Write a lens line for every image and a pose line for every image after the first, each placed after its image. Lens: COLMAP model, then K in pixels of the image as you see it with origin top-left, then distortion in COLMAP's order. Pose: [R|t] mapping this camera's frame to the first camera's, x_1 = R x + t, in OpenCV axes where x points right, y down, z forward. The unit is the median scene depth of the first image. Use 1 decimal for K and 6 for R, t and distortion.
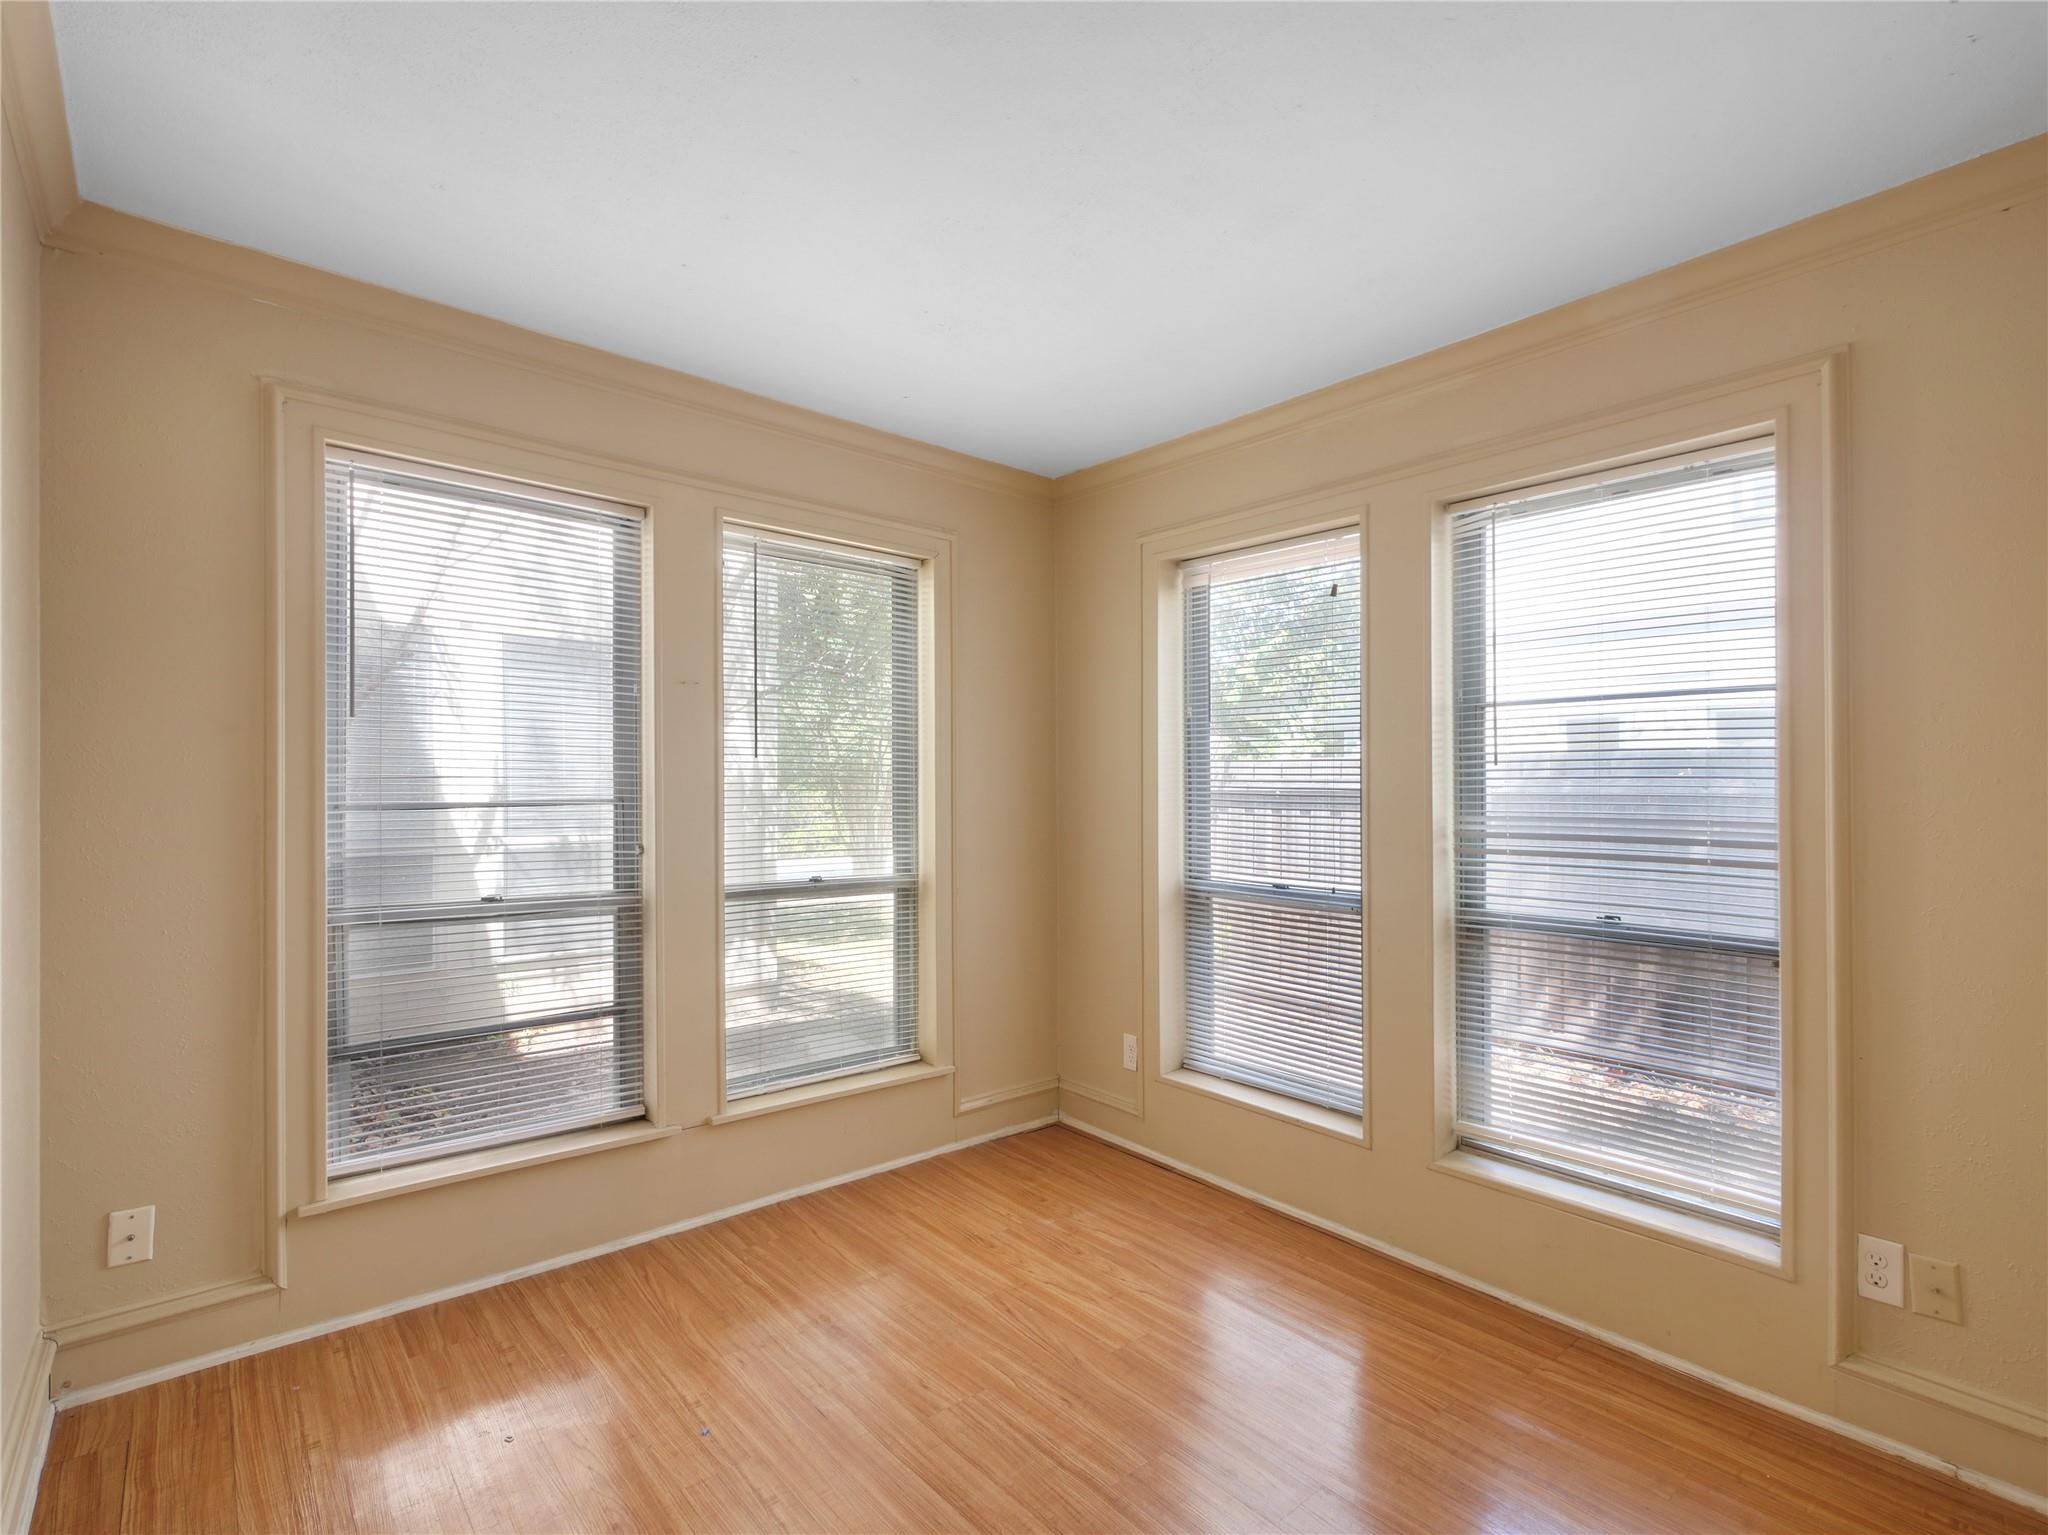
lens RADIAL K [[995.9, 0, 1032.1], [0, 995.9, 778.5], [0, 0, 1]] dist [0.000012, 0.000151]
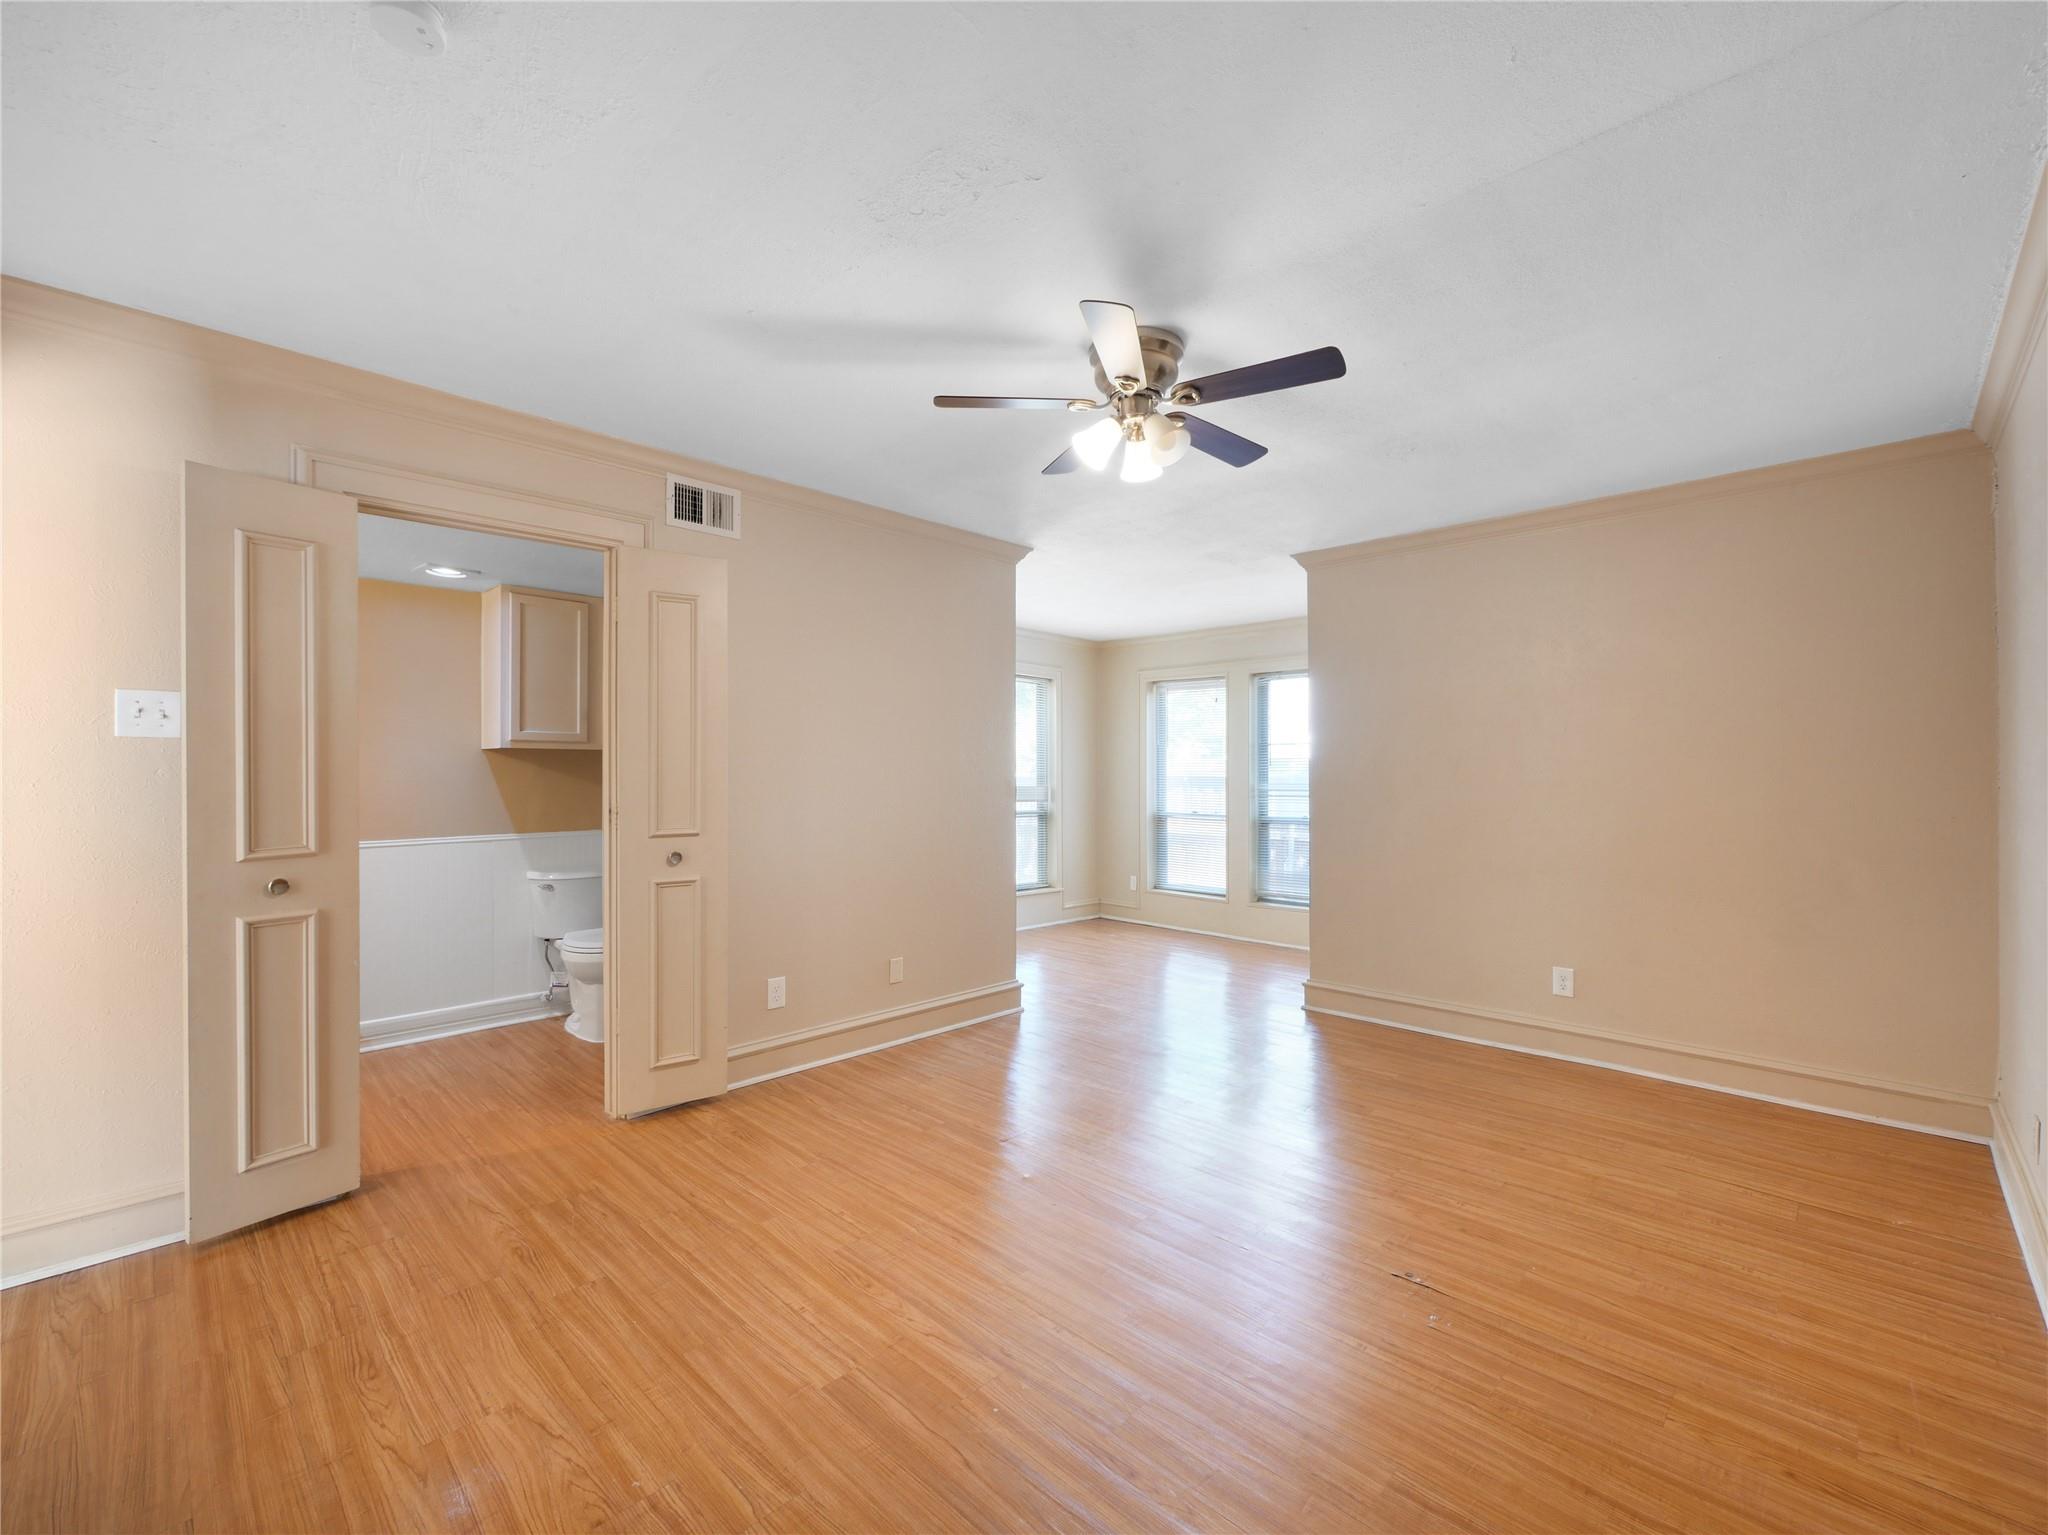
lens RADIAL K [[886.4, 0, 1019.6], [0, 886.4, 774.0], [0, 0, 1]] dist [-0.002667, -0.000064]
pose [[0.996871, -0.005040, 0.078882, -0.360906], [0.004271, 0.999942, 0.009915, -0.013973], [-0.078927, -0.009547, 0.996835, -1.172469]]
